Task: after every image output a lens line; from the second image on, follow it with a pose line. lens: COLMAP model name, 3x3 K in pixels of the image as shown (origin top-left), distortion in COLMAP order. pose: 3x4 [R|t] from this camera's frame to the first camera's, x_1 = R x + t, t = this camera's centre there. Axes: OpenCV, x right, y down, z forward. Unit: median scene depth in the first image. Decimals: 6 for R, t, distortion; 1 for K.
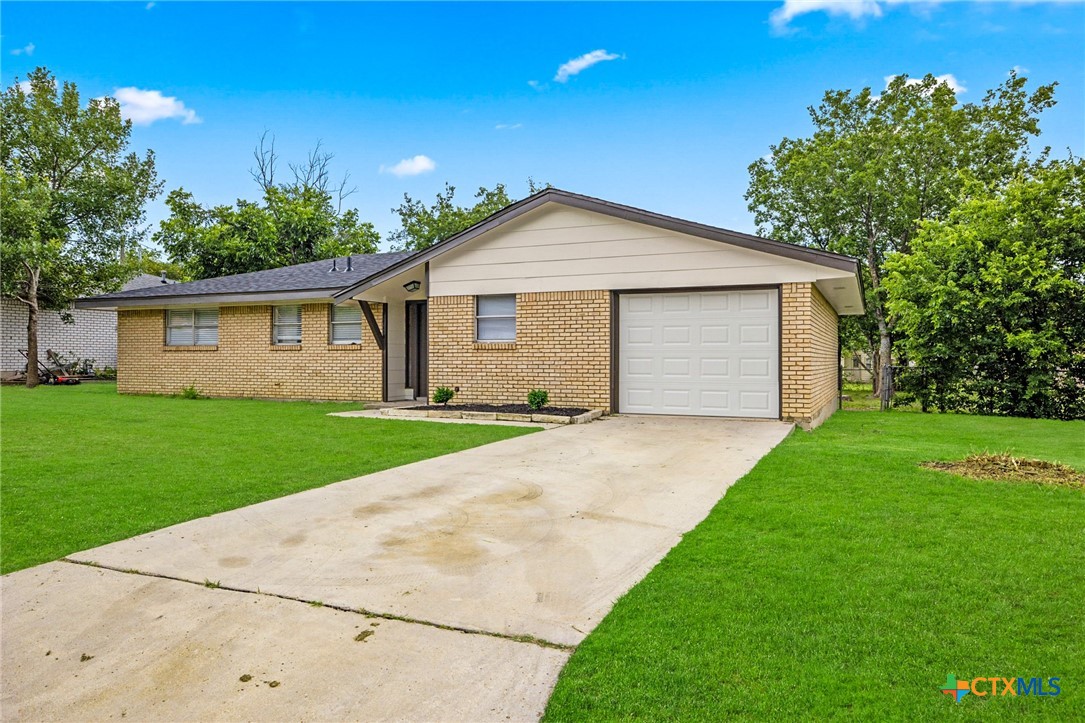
lens RADIAL K [[774.2, 0, 542.5], [0, 774.2, 361.5], [0, 0, 1]] dist [0.020415, 0.004081]
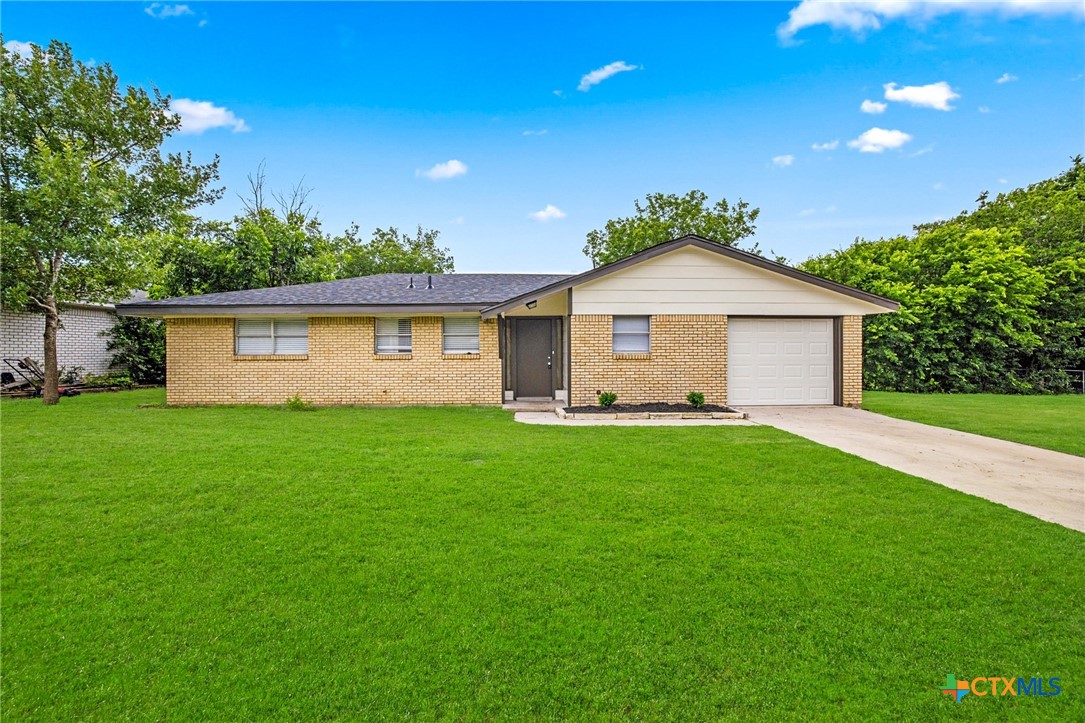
lens RADIAL K [[472.3, 0, 542.5], [0, 472.3, 361.5], [0, 0, 1]] dist [-0.025647, 0.000203]
pose [[0.890676, -0.015269, 0.454382, -0.454370], [0.005891, 0.999740, 0.022046, -0.025157], [-0.454600, -0.016959, 0.890534, 0.334093]]
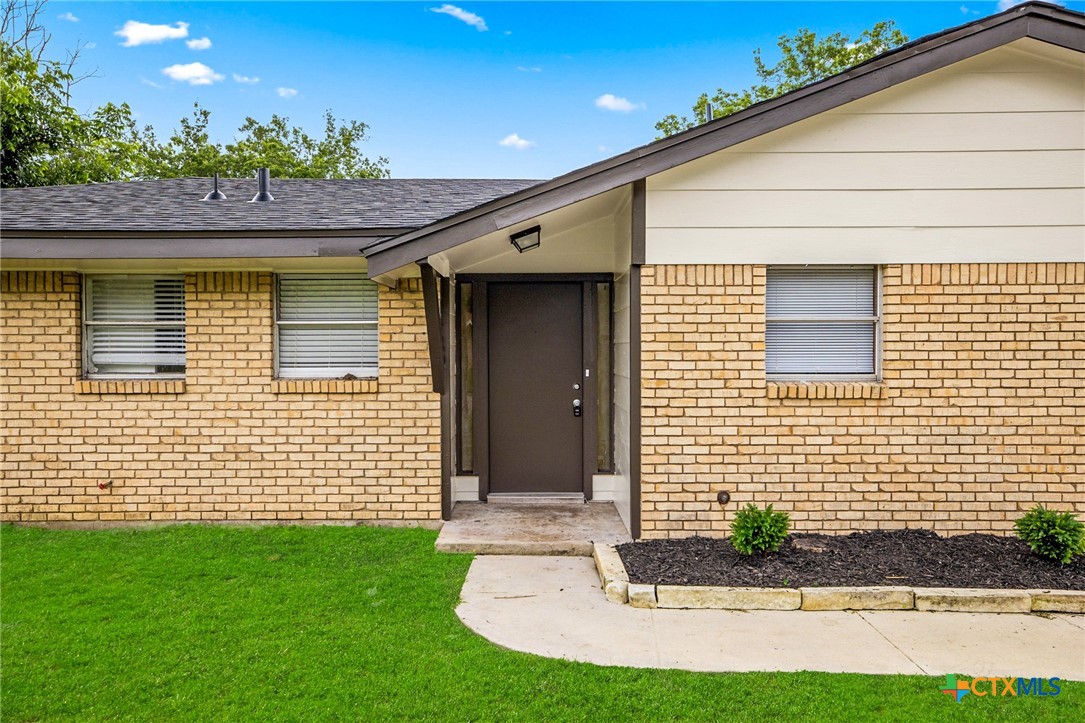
lens RADIAL K [[774.2, 0, 542.5], [0, 774.2, 361.5], [0, 0, 1]] dist [0.020415, 0.004081]
pose [[0.905630, -0.009601, 0.423960, -0.318340], [0.003856, 0.999889, 0.014406, -0.035658], [-0.424051, -0.011411, 0.905566, 0.587322]]
